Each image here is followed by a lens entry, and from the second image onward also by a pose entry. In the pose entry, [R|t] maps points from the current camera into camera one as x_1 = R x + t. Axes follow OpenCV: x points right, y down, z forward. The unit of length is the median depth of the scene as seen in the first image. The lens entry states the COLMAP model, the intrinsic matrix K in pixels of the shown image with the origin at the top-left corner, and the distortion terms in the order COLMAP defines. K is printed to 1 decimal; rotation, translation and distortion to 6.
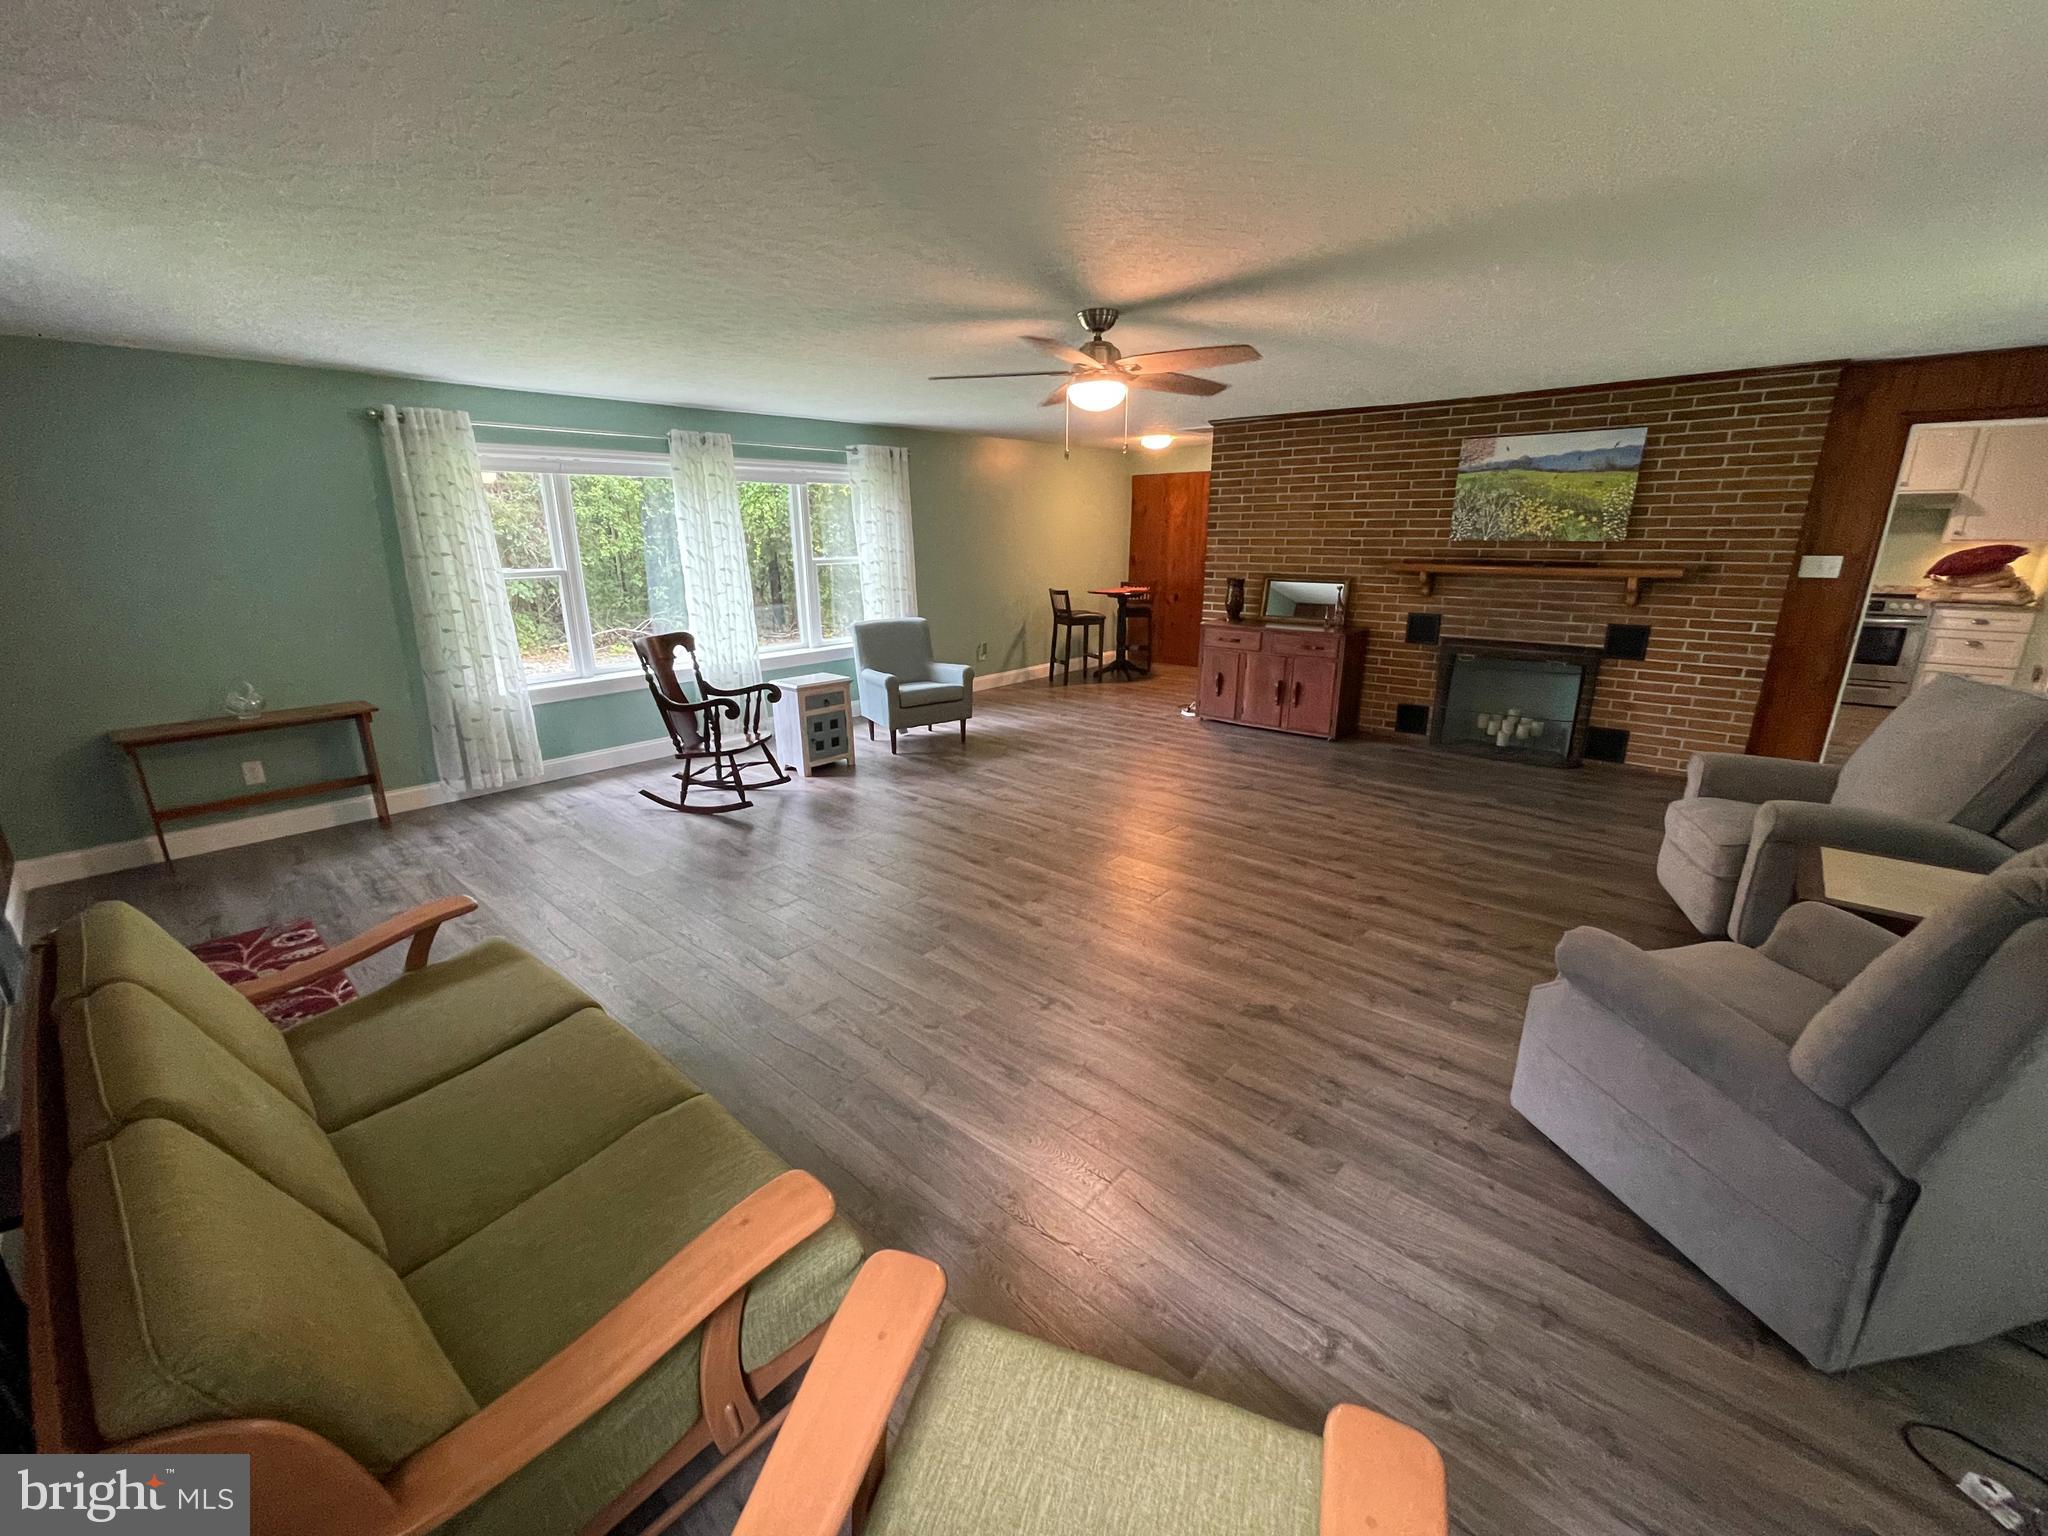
lens RADIAL K [[822.0, 0, 1017.4], [0, 822.0, 779.4], [0, 0, 1]] dist [-0.002771, -0.001319]
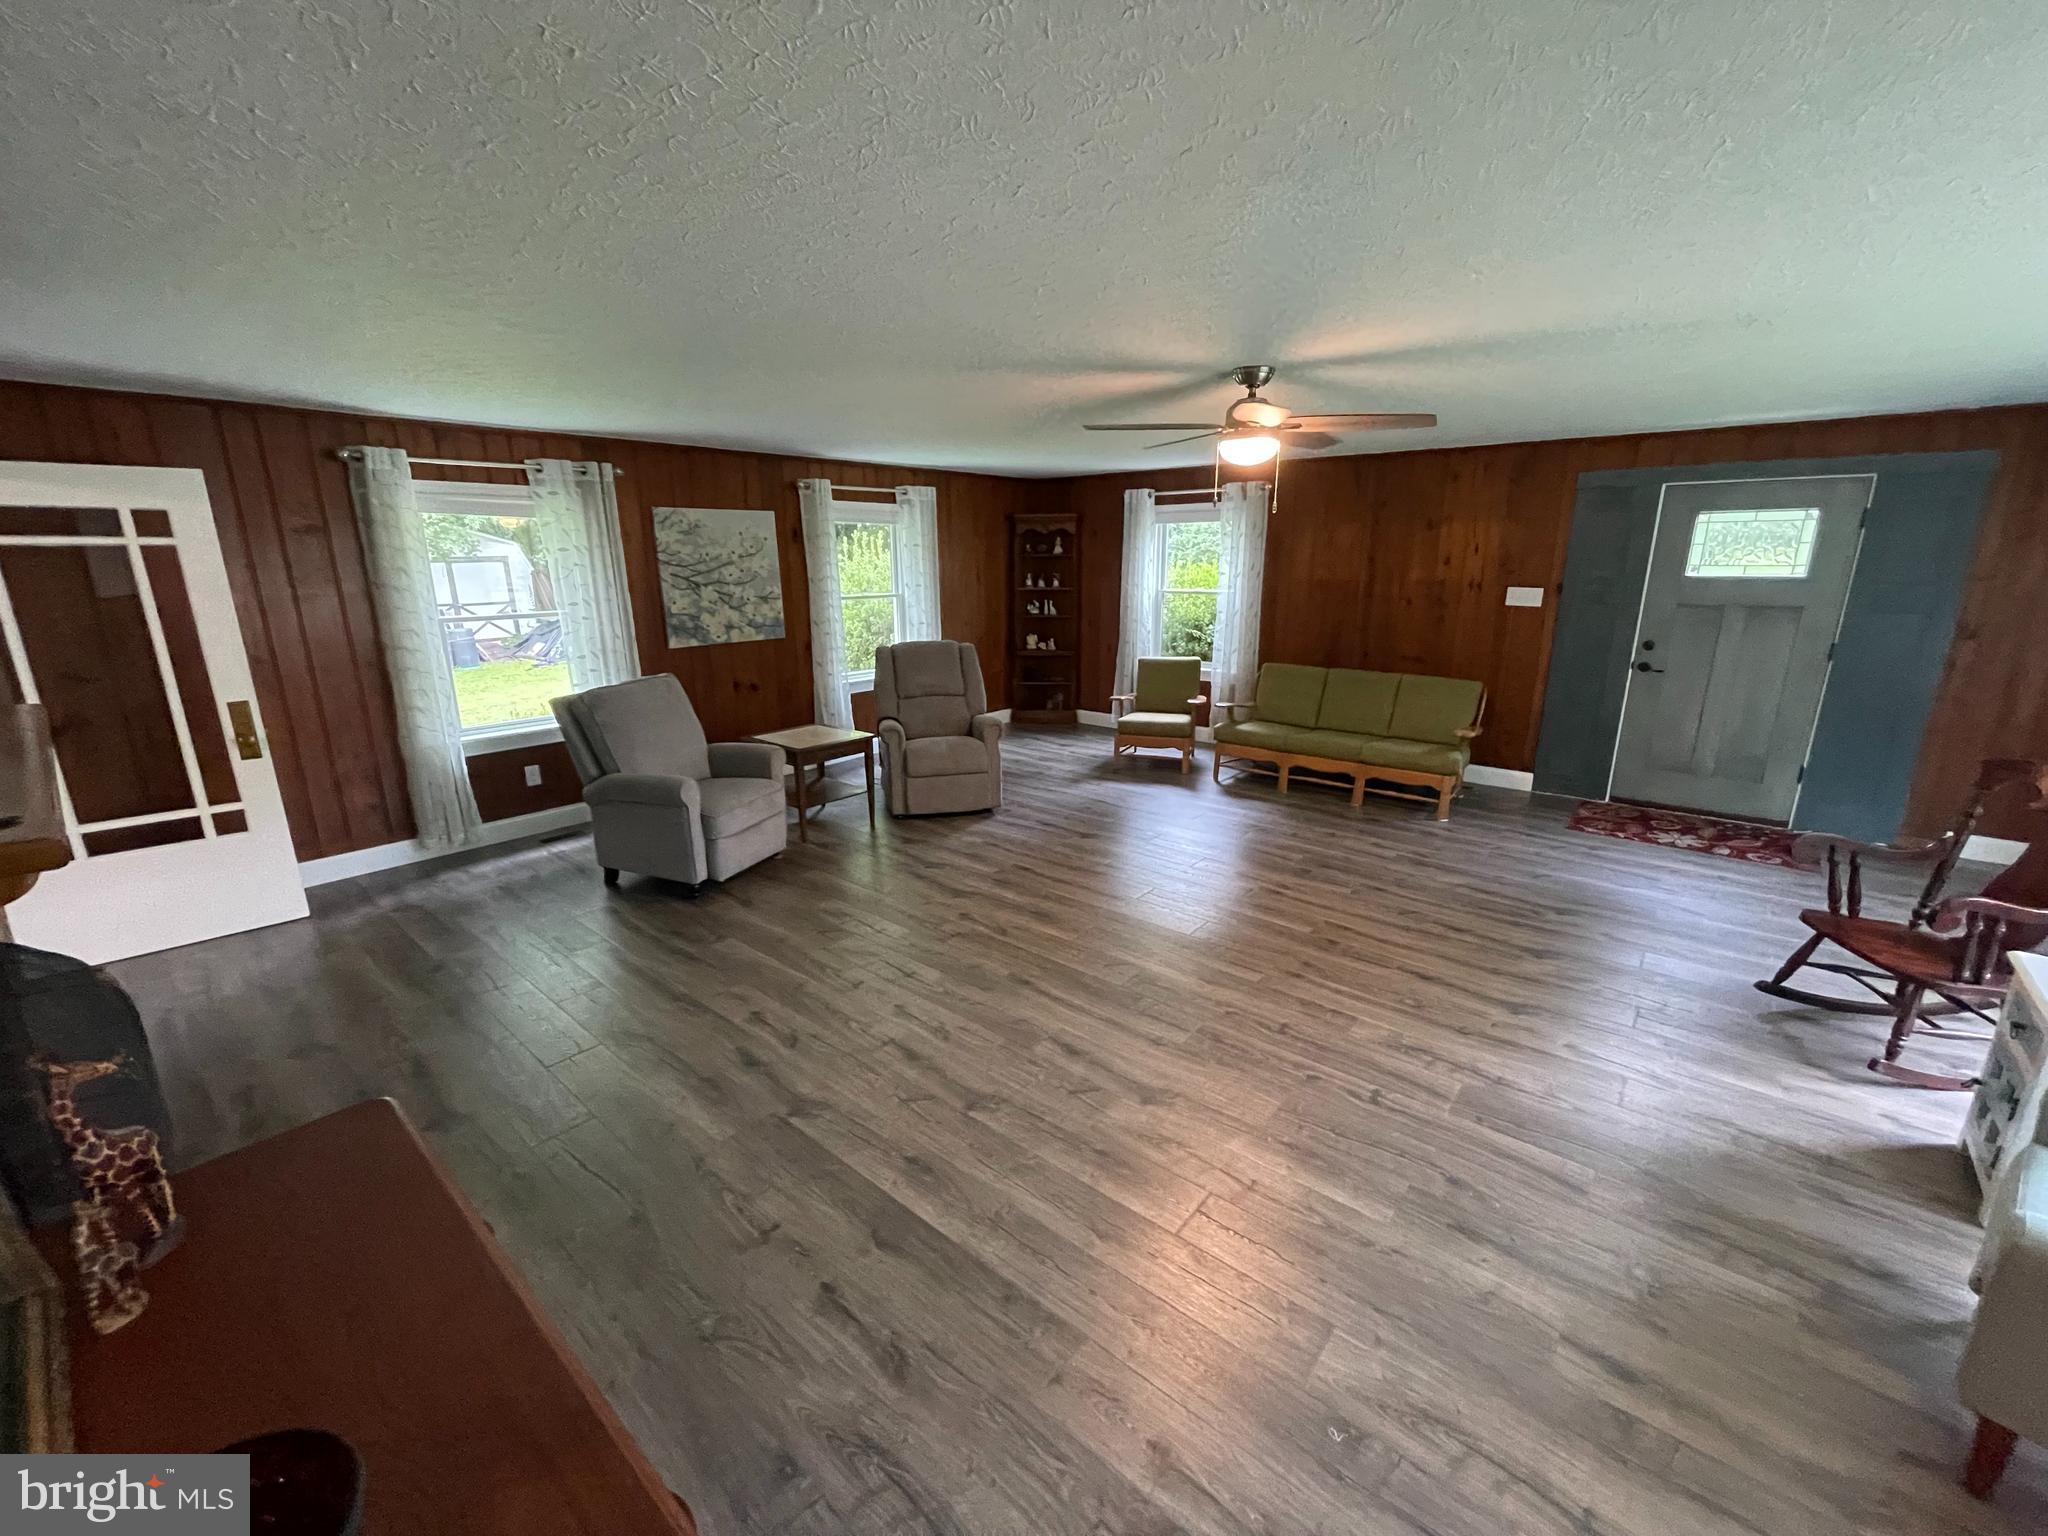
lens RADIAL K [[822.0, 0, 1017.4], [0, 822.0, 765.1], [0, 0, 1]] dist [-0.002771, -0.001319]
pose [[-0.999667, 0.019322, -0.017106, 0.271283], [0.007664, 0.855246, 0.518165, -0.448296], [0.024642, 0.517861, -0.855110, 1.384213]]
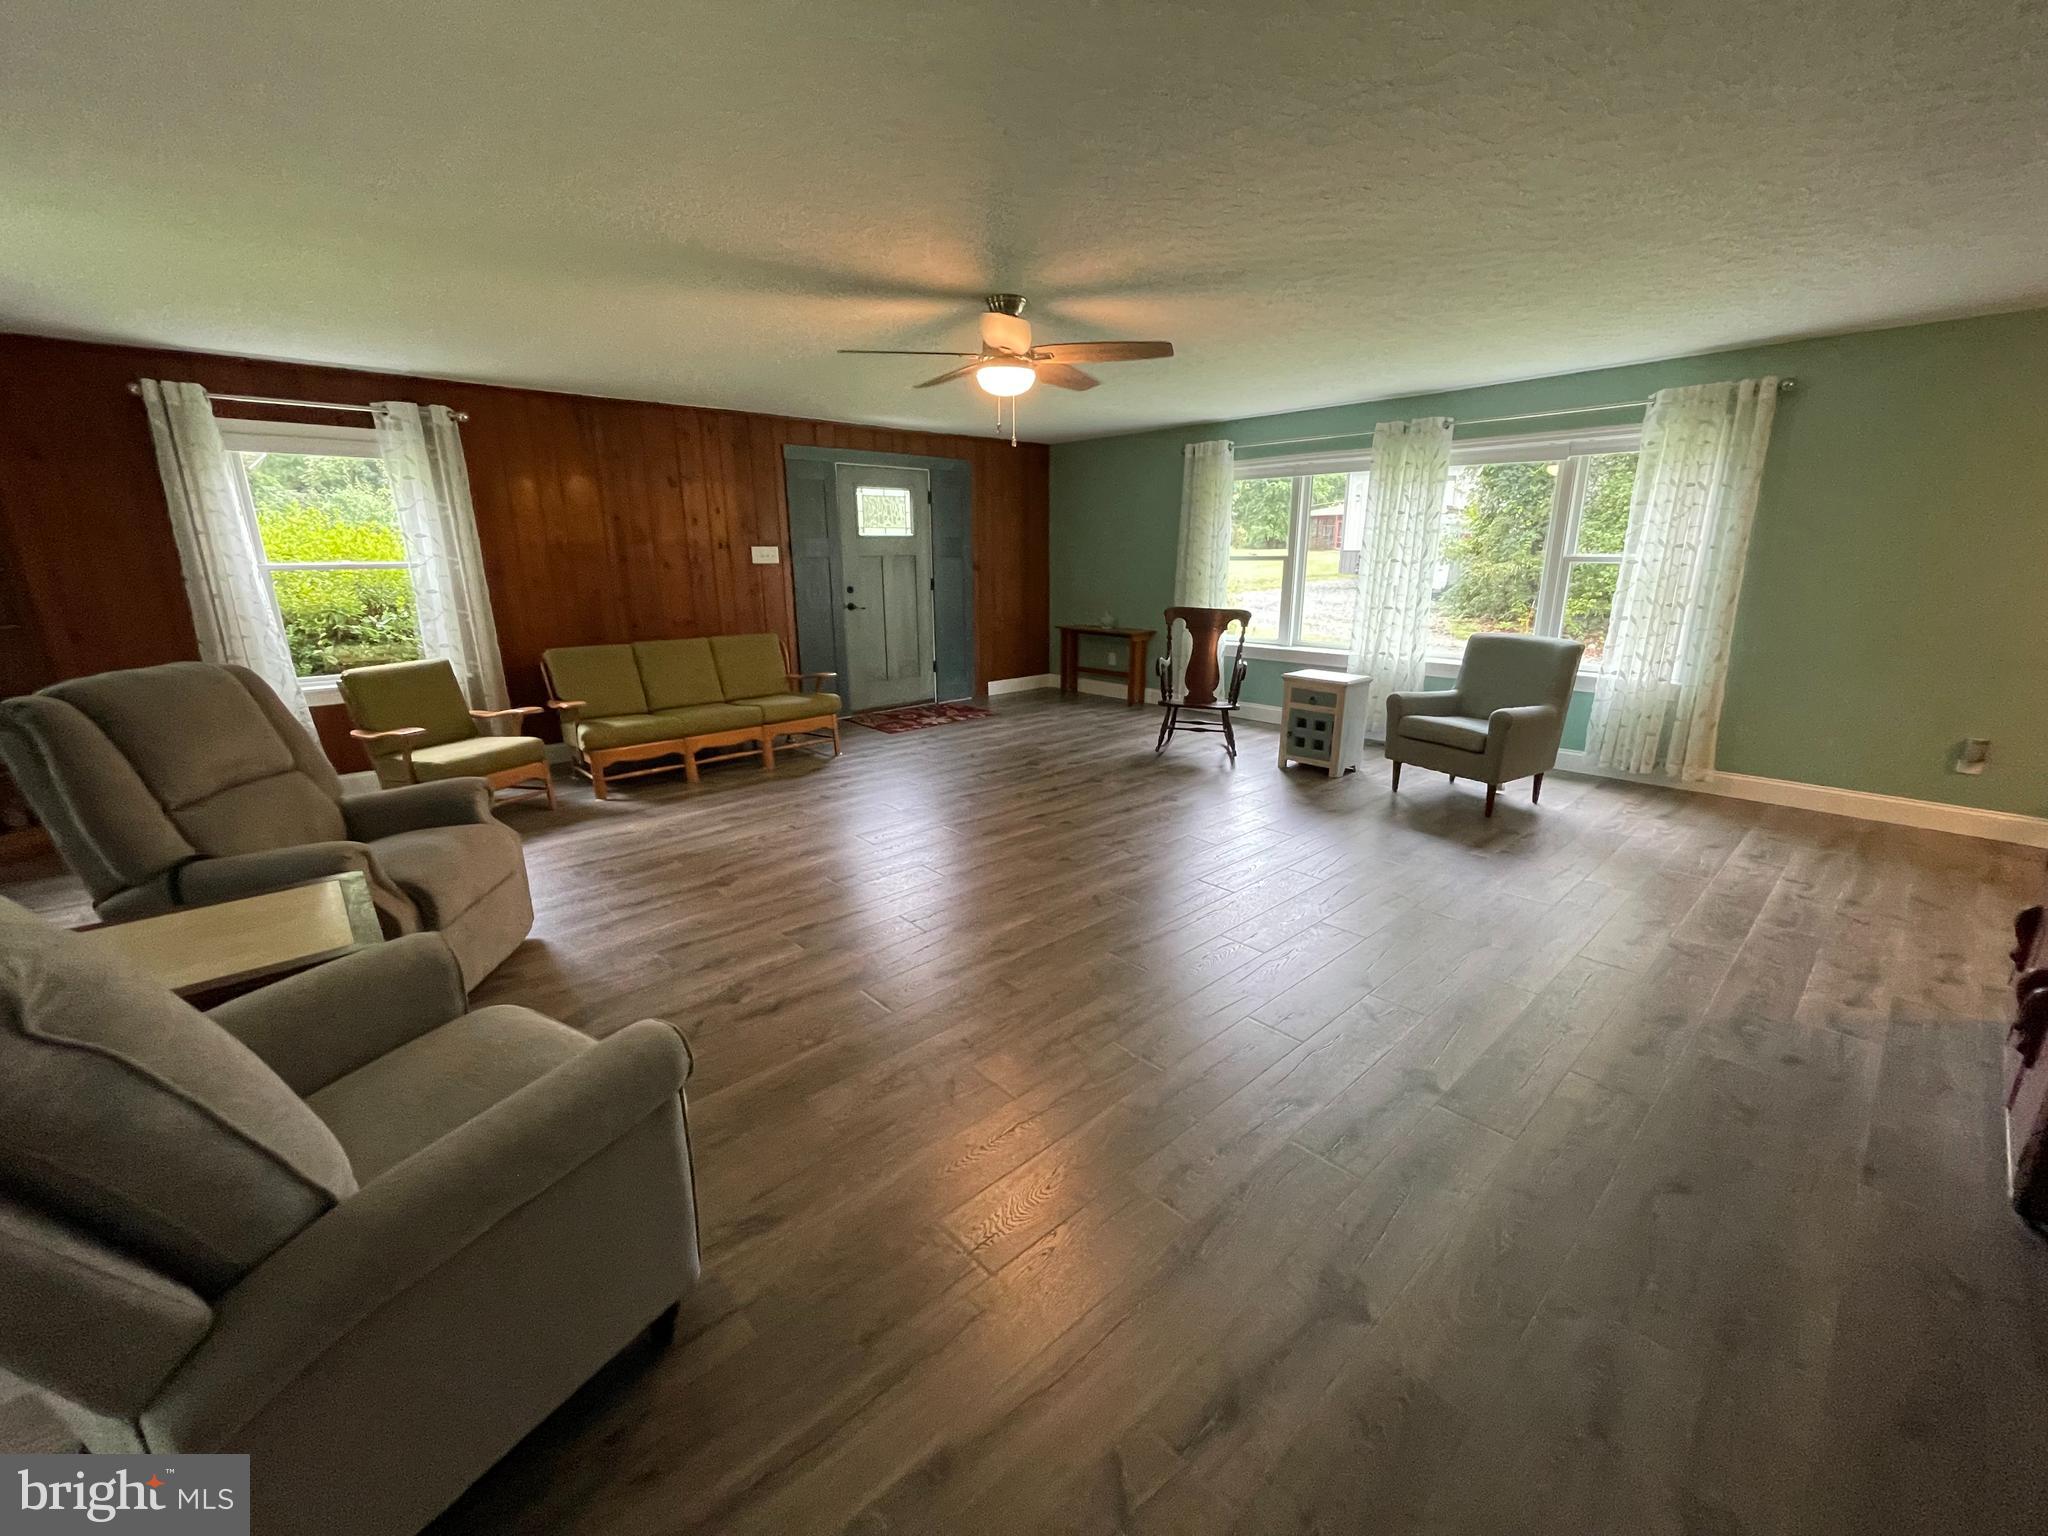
lens RADIAL K [[822.0, 0, 1008.7], [0, 822.0, 774.8], [0, 0, 1]] dist [-0.002771, -0.001319]
pose [[-0.113948, 0.270542, -0.955941, 0.812398], [-0.279981, 0.914463, 0.292177, -0.213566], [0.953219, 0.300938, -0.028455, 0.791858]]
